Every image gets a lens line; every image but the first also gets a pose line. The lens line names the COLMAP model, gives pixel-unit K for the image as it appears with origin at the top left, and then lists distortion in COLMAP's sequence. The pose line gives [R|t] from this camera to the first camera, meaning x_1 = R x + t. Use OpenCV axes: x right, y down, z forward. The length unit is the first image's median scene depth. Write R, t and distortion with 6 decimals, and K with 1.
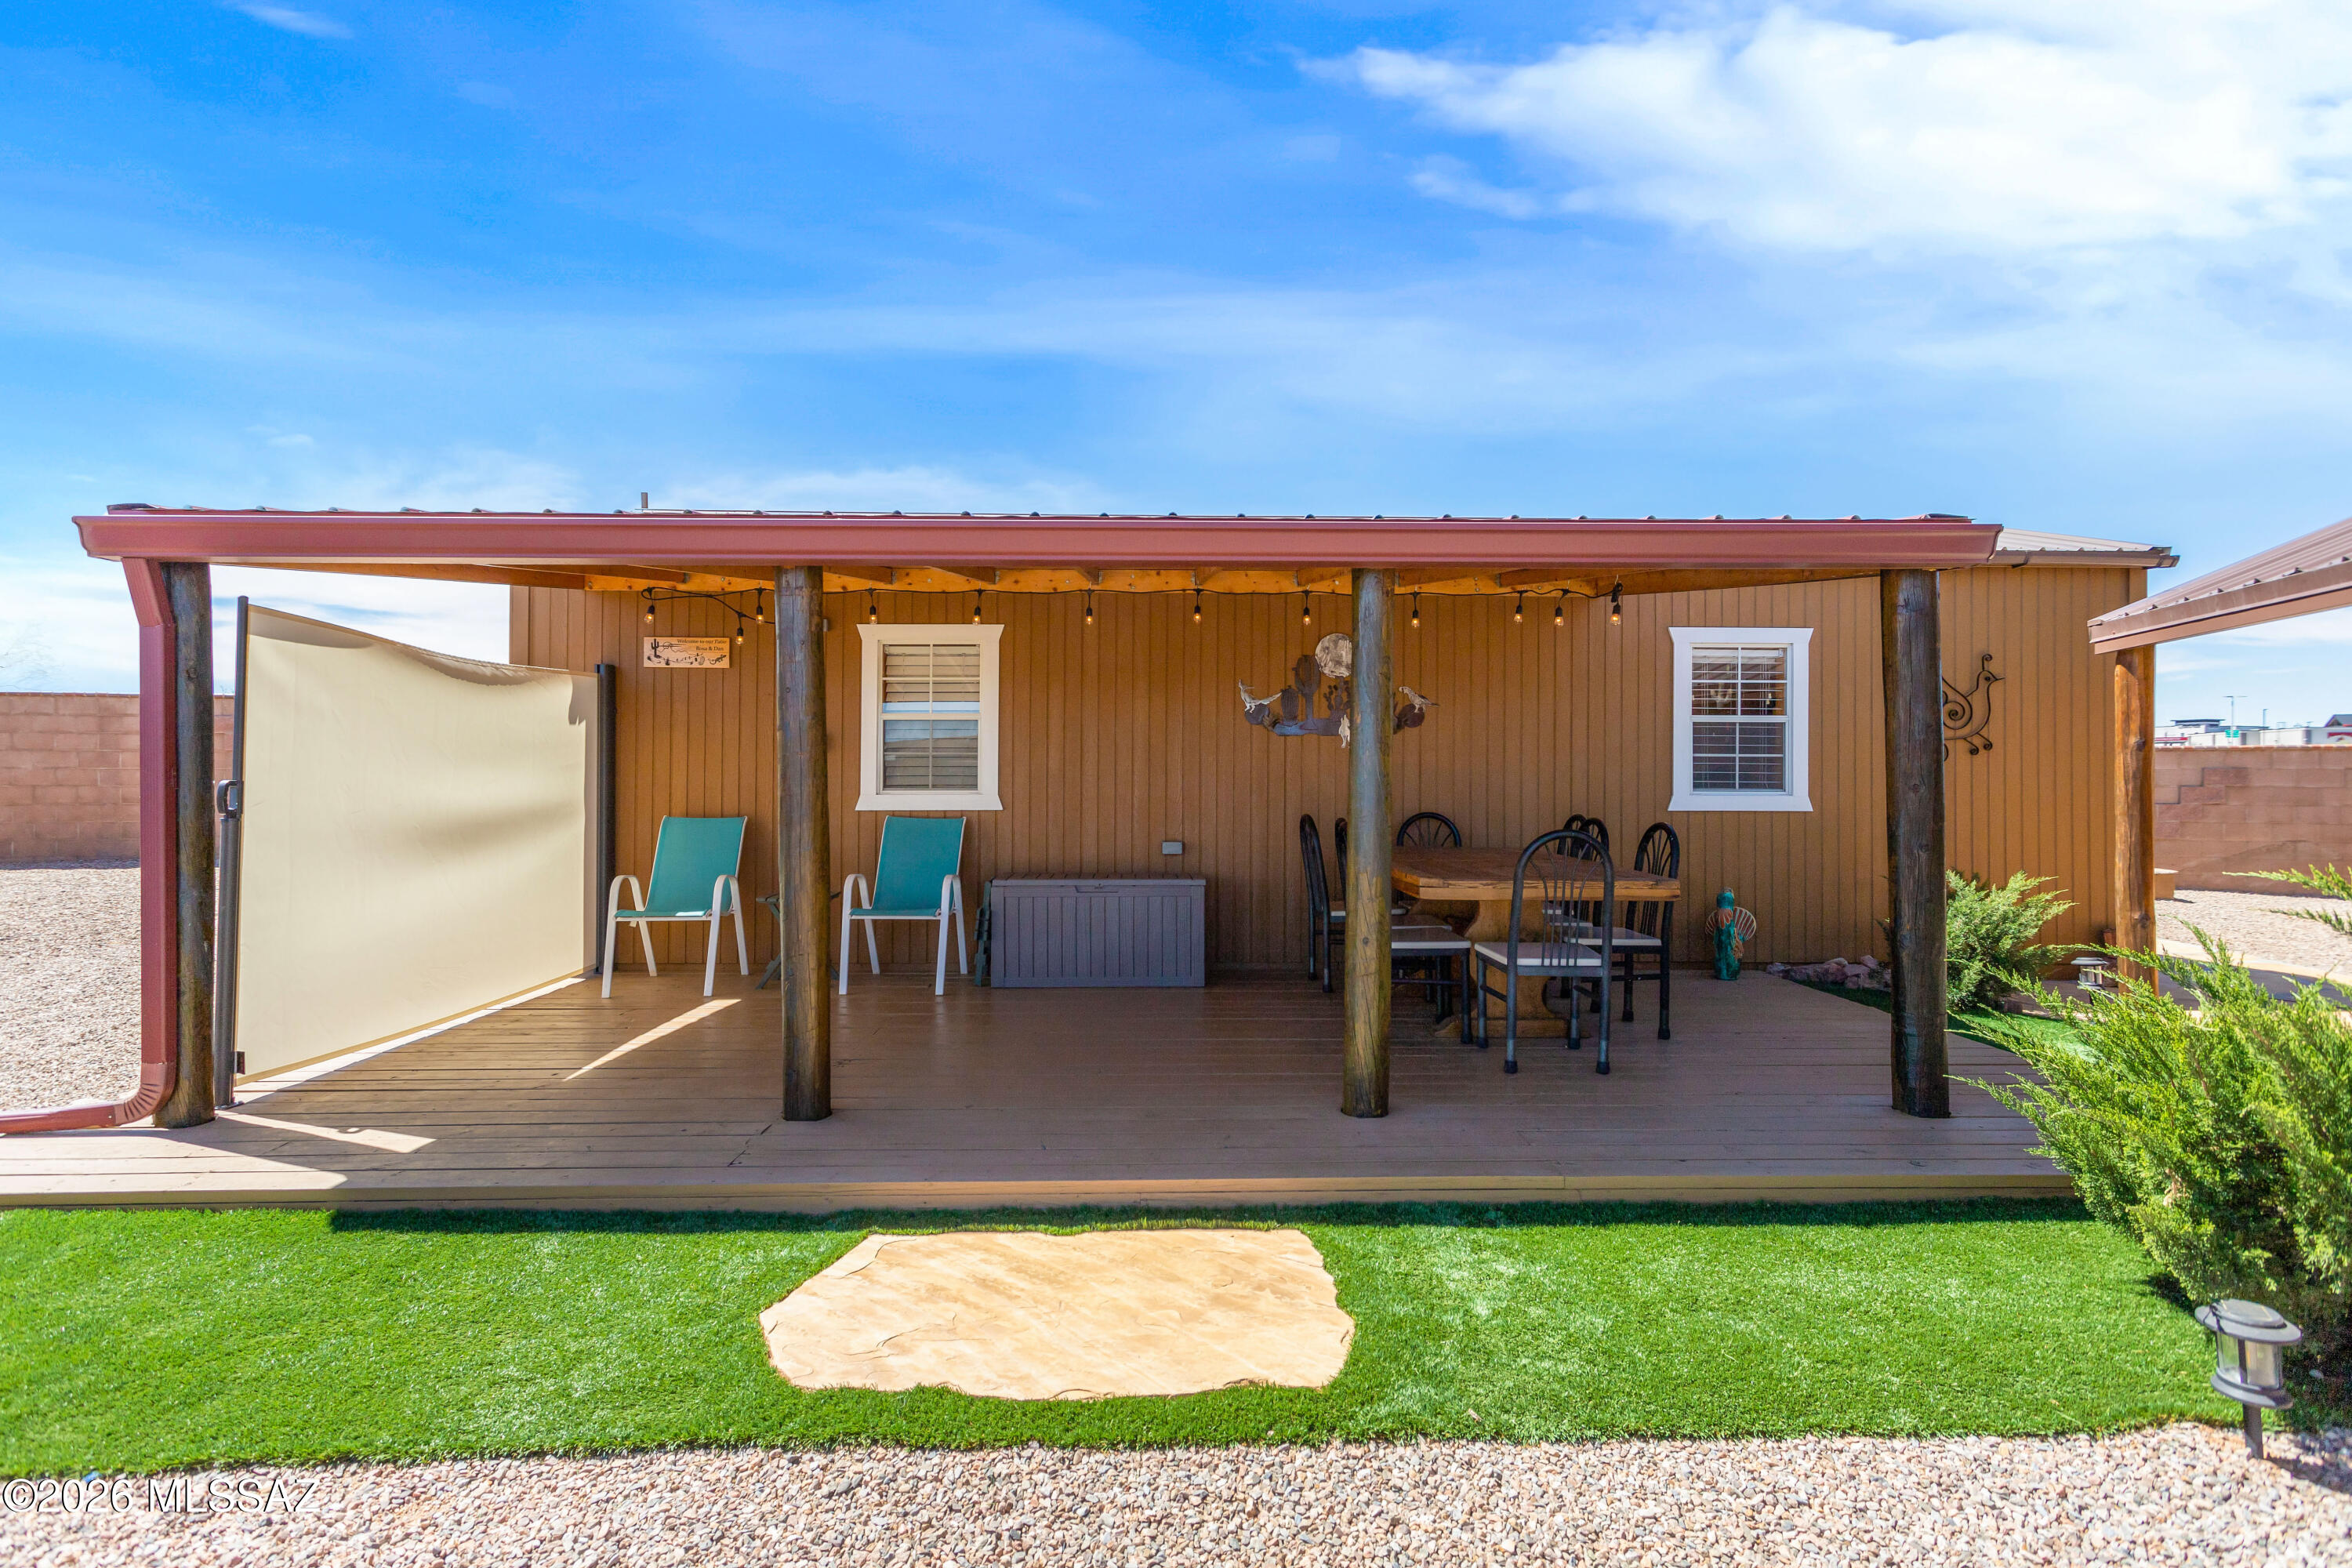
lens RADIAL K [[1122.3, 0, 1176.0], [0, 1122.3, 784.0], [0, 0, 1]] dist [-0.000028, -0.000086]
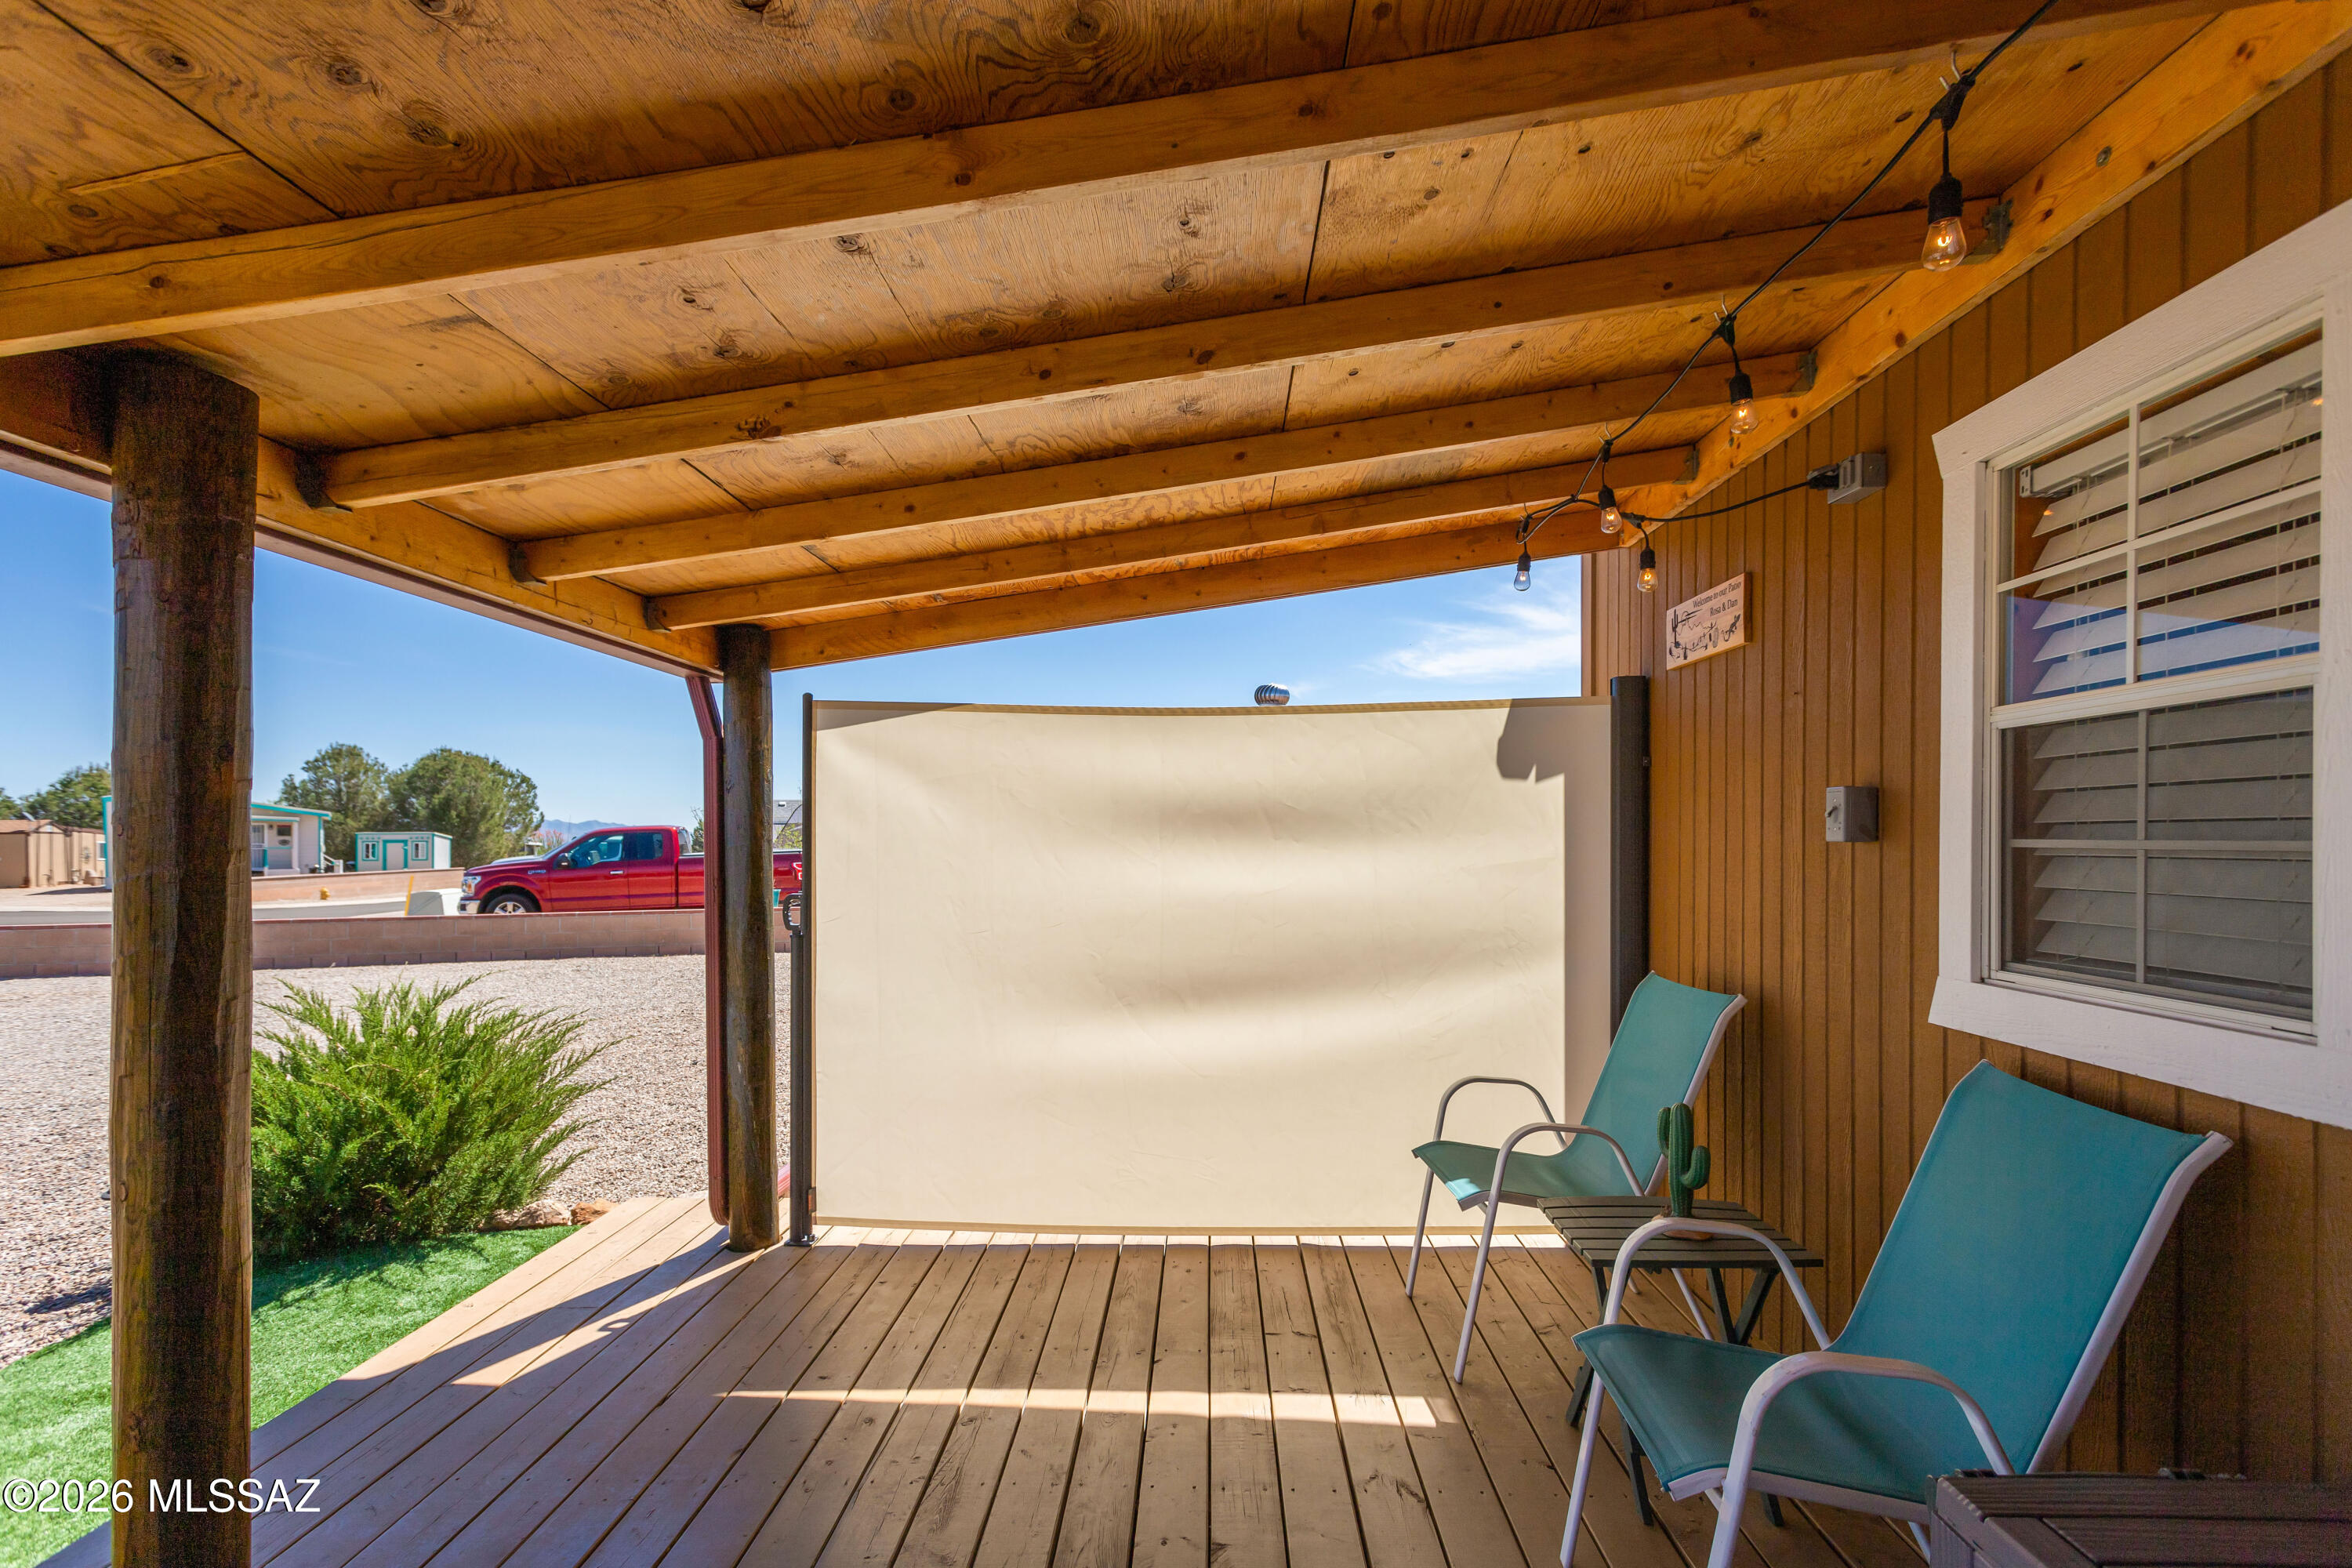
lens RADIAL K [[1122.3, 0, 1176.0], [0, 1122.3, 784.0], [0, 0, 1]] dist [-0.000028, -0.000086]
pose [[-0.063138, -0.039622, -0.997218, 0.044226], [0.004329, 0.999191, -0.039975, -0.031208], [0.997995, -0.006841, -0.062915, 0.809257]]
